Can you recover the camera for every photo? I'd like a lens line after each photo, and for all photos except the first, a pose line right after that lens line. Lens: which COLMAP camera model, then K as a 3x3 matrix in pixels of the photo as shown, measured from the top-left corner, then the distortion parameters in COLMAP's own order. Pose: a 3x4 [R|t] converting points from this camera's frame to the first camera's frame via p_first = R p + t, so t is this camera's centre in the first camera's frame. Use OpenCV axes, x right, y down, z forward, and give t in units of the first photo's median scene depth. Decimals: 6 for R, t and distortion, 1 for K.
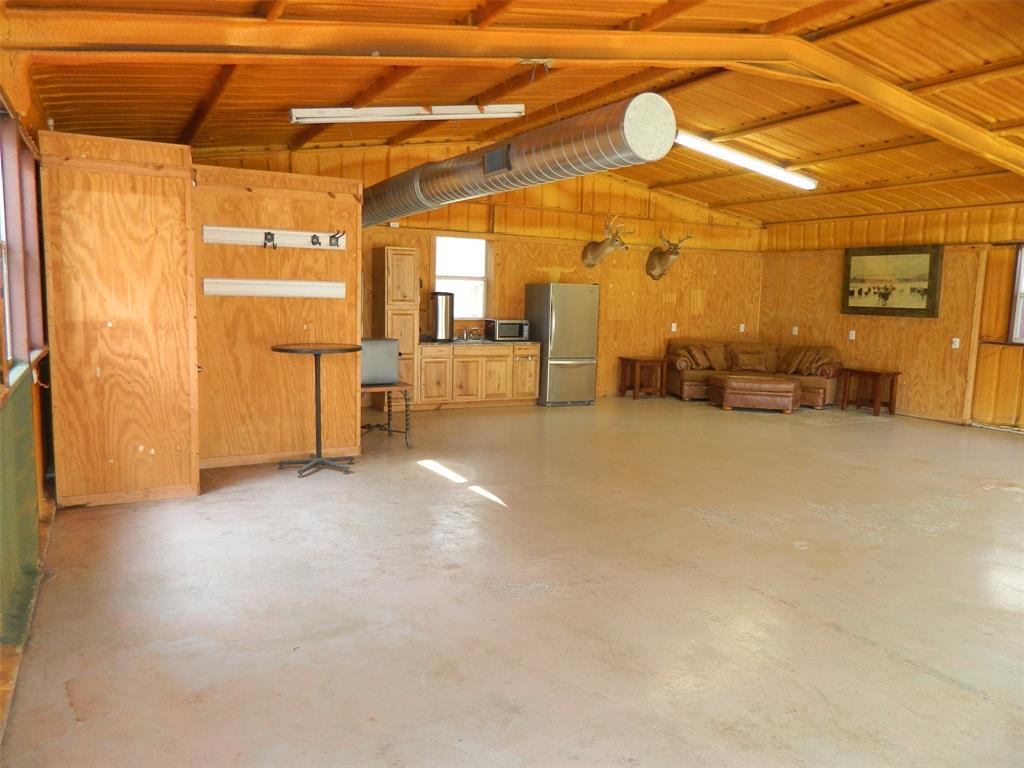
lens RADIAL K [[755.2, 0, 512.0], [0, 755.2, 384.0], [0, 0, 1]] dist [-0.004929, -0.002247]
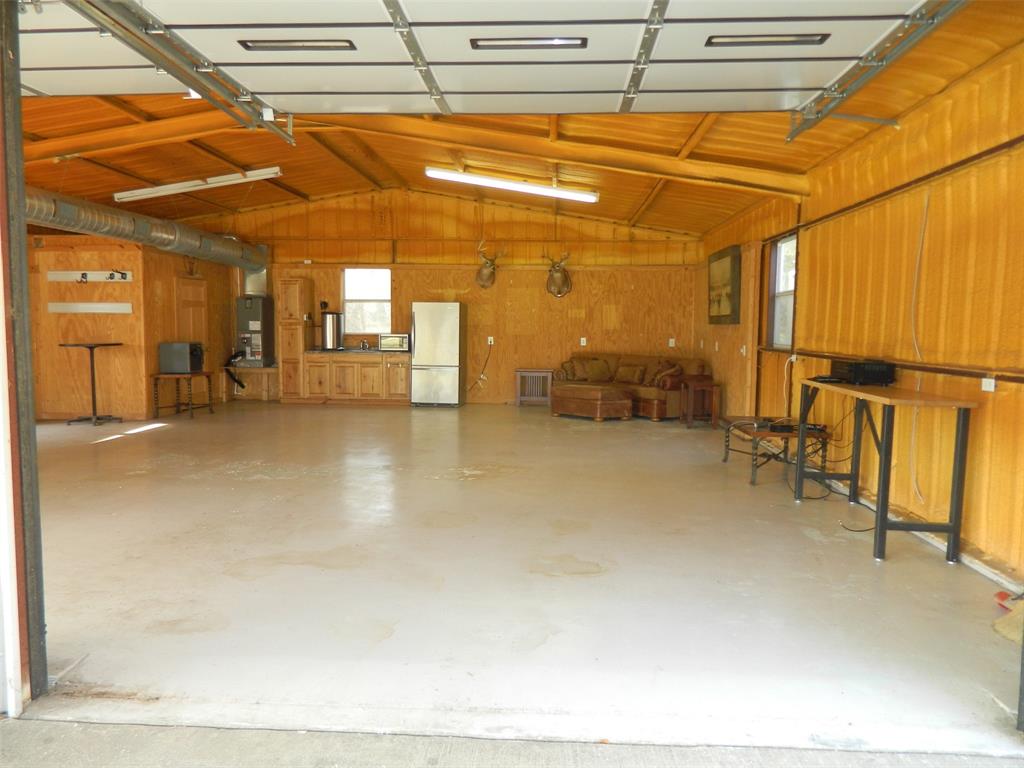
lens RADIAL K [[755.2, 0, 512.0], [0, 755.2, 384.0], [0, 0, 1]] dist [-0.004929, -0.002247]
pose [[0.859446, 0.019718, -0.510847, 0.749664], [-0.045284, 0.998264, -0.037653, 0.030983], [0.509218, 0.055494, 0.858847, 0.061648]]
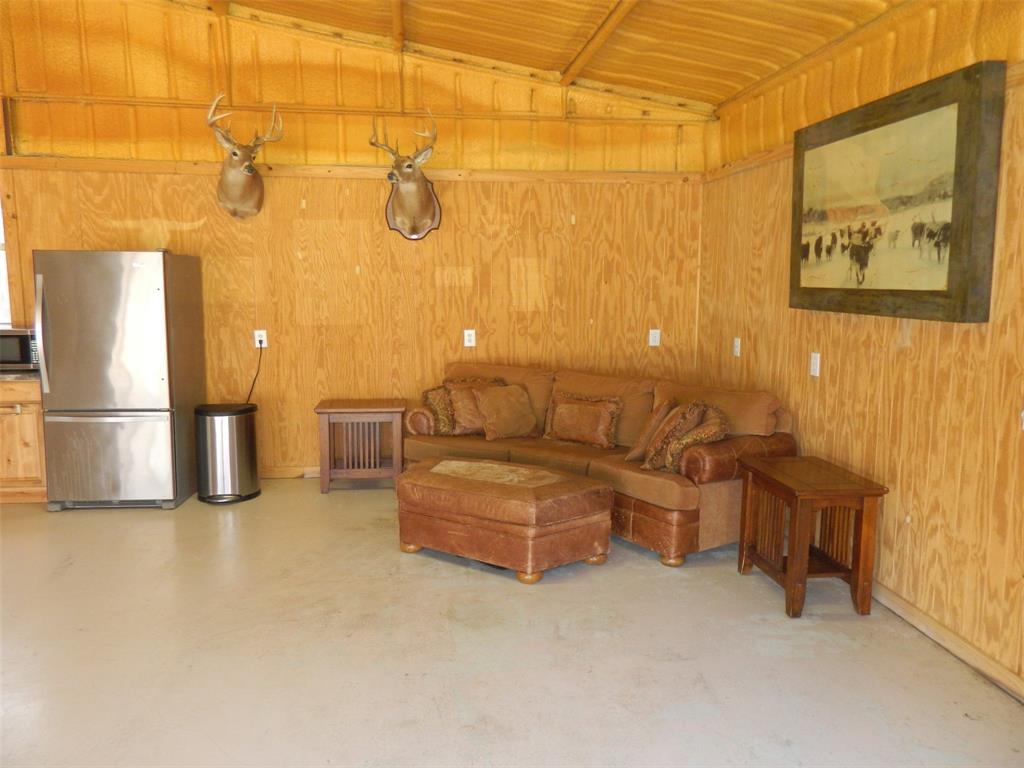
lens RADIAL K [[788.2, 0, 512.0], [0, 788.2, 384.0], [0, 0, 1]] dist [0.022015, -0.000084]
pose [[0.936658, 0.024452, -0.349390, 0.469151], [-0.020690, 0.999681, 0.014496, -0.060433], [0.349633, -0.006349, 0.936865, 0.606983]]
